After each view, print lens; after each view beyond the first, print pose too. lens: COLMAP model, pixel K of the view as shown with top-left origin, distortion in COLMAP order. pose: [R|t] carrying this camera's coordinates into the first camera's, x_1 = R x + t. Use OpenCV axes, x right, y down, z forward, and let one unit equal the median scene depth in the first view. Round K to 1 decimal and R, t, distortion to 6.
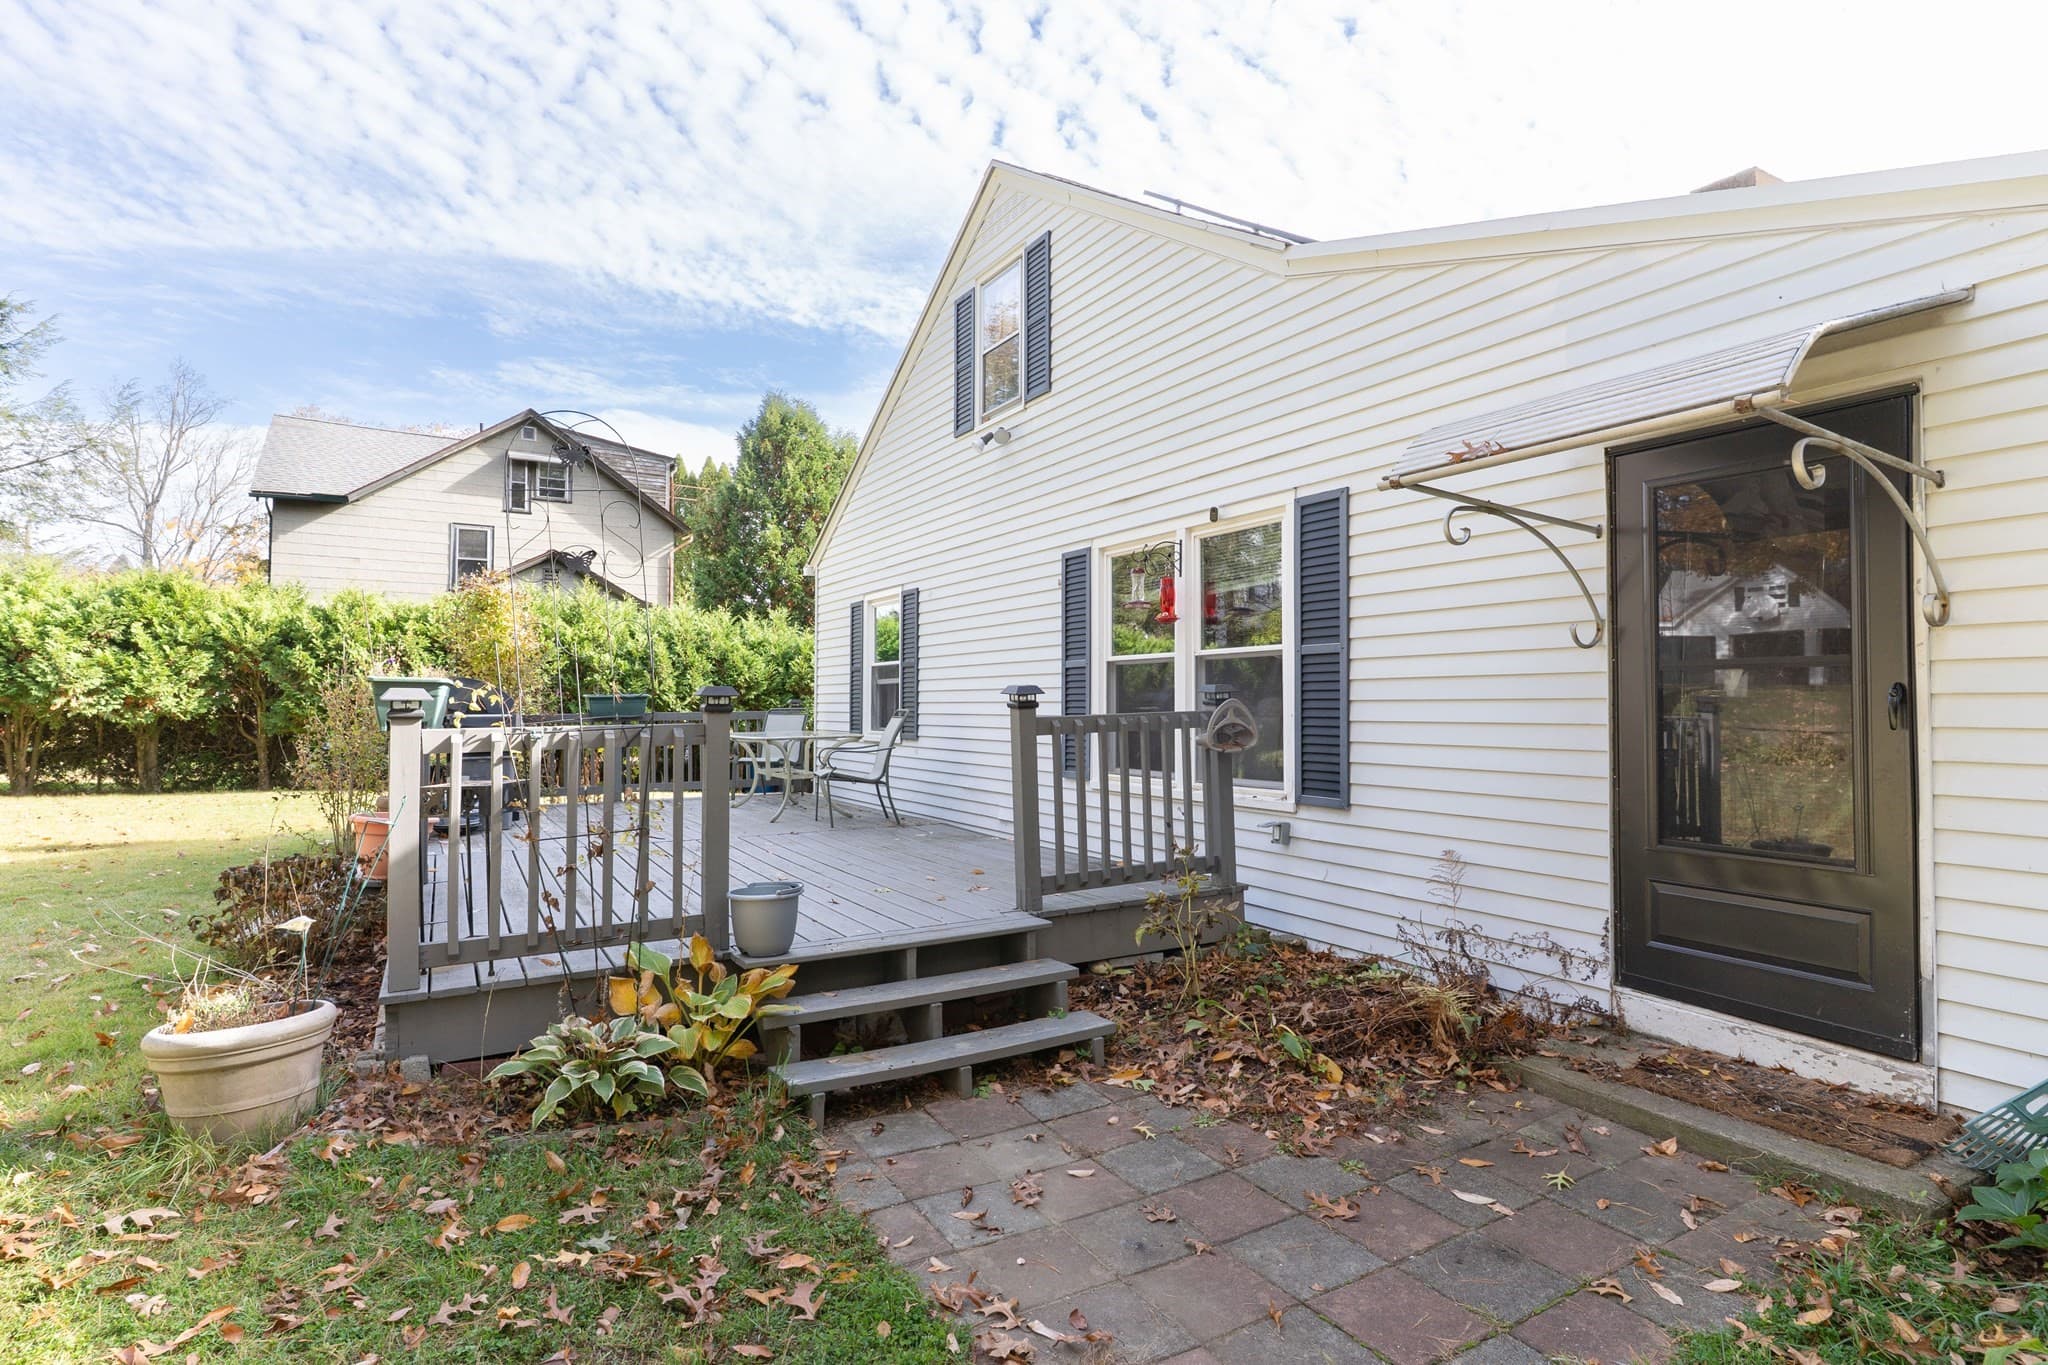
lens RADIAL K [[1038.1, 0, 1019.5], [0, 1038.1, 650.0], [0, 0, 1]] dist [-0.001969, -0.001003]
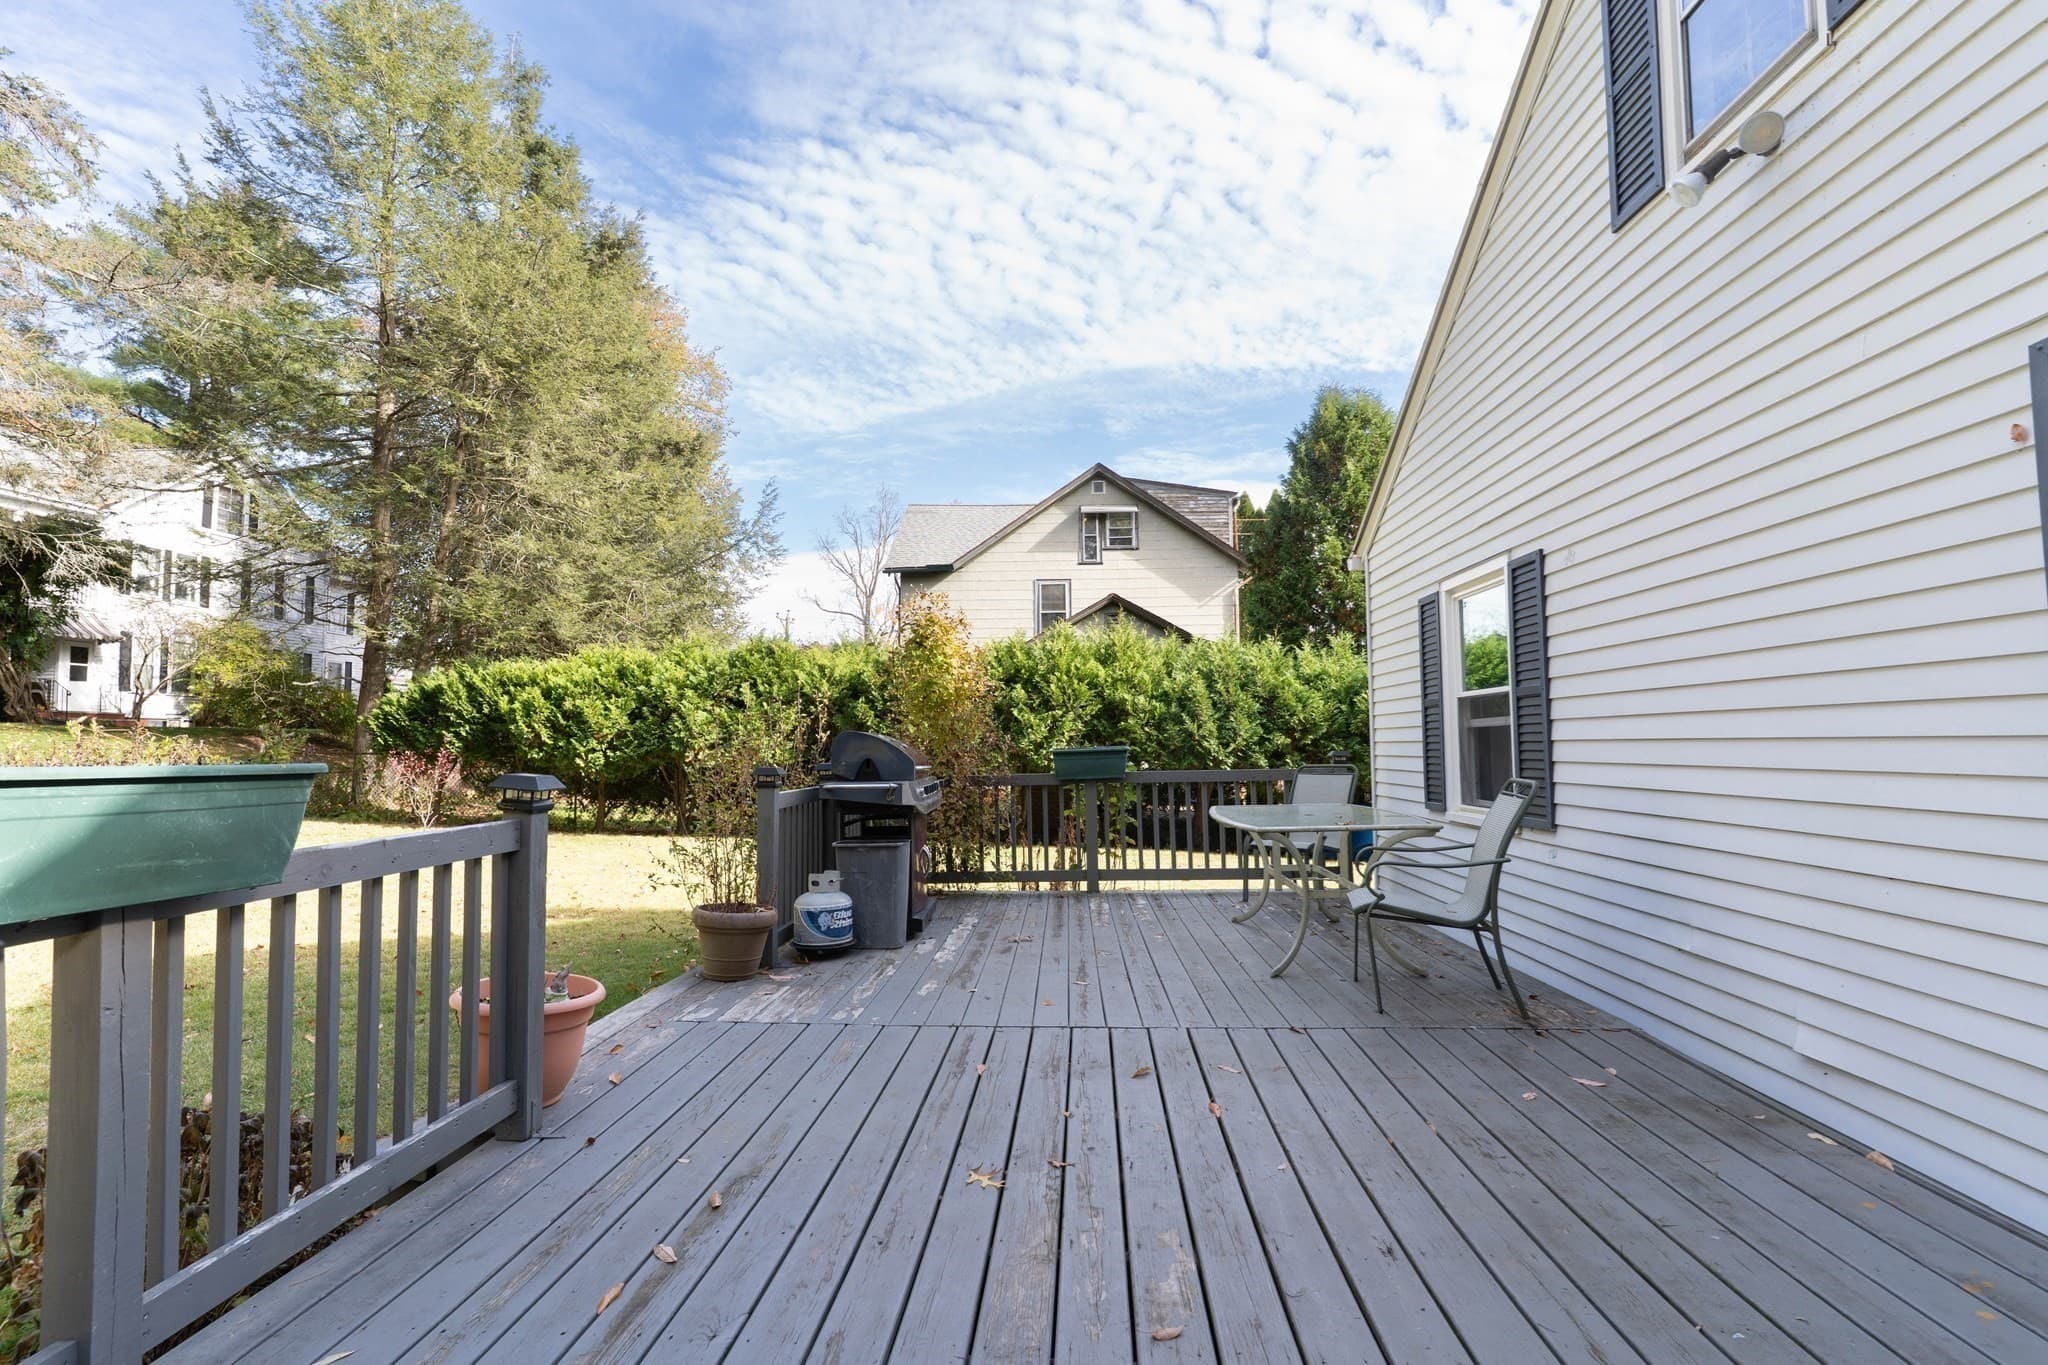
lens RADIAL K [[967.4, 0, 1012.0], [0, 967.4, 657.2], [0, 0, 1]] dist [0.003537, 0.000420]
pose [[0.833494, -0.058273, -0.549447, -0.029414], [0.039490, 0.998162, -0.045958, 0.004442], [0.551115, 0.016608, 0.834264, 0.230370]]
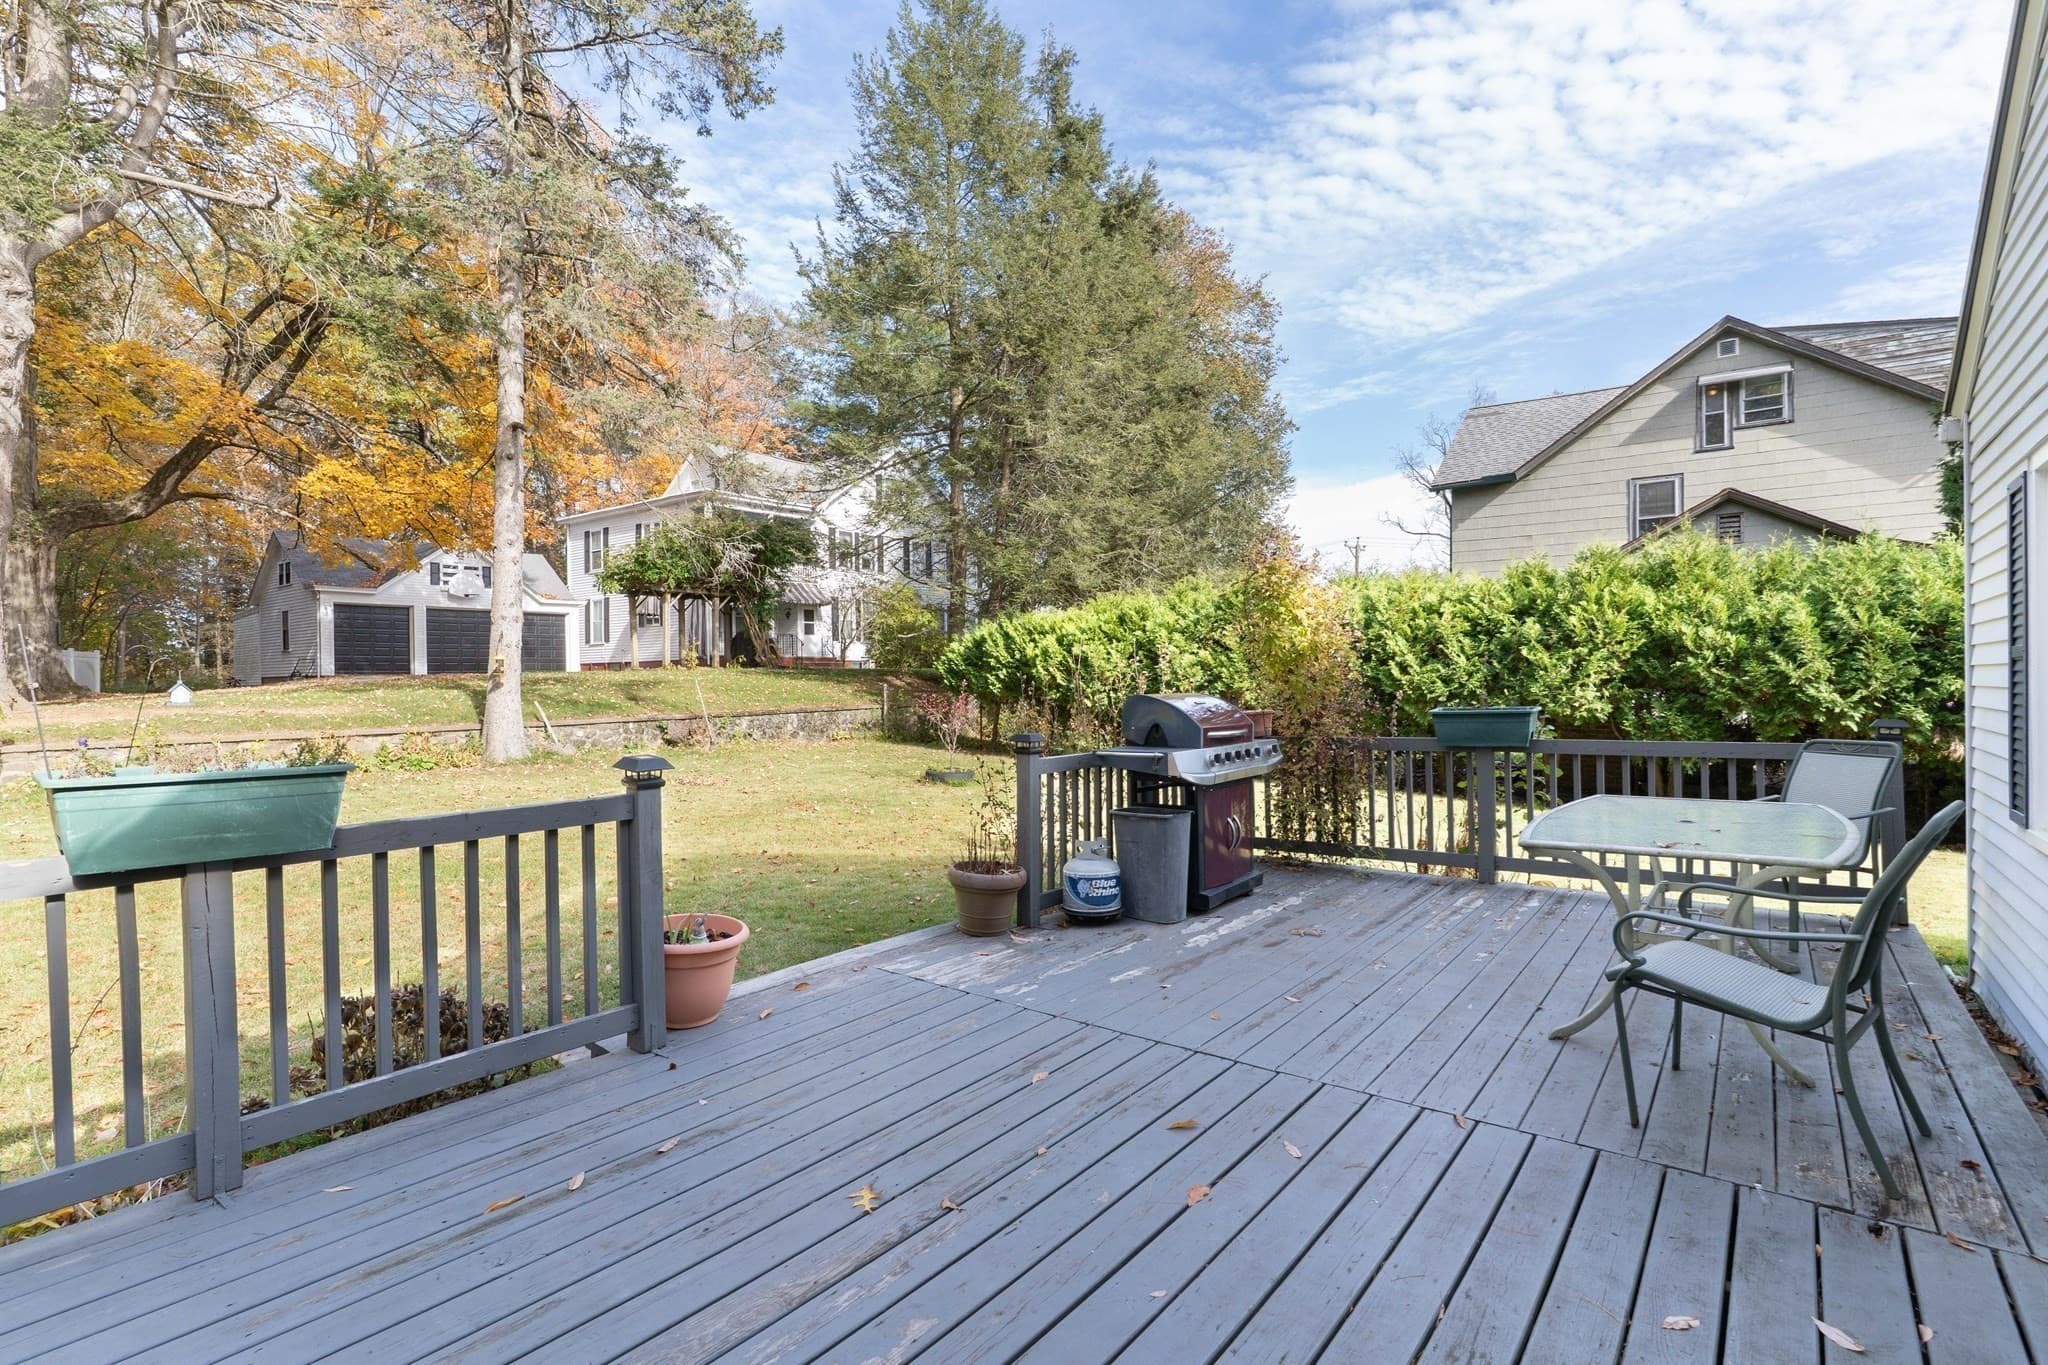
lens RADIAL K [[969.6, 0, 1019.5], [0, 969.6, 651.0], [0, 0, 1]] dist [0.005037, -0.000132]
pose [[0.377399, -0.032635, -0.925475, 0.022793], [0.061194, 0.998073, -0.010240, -0.001168], [0.924026, -0.052769, 0.378669, 0.316486]]
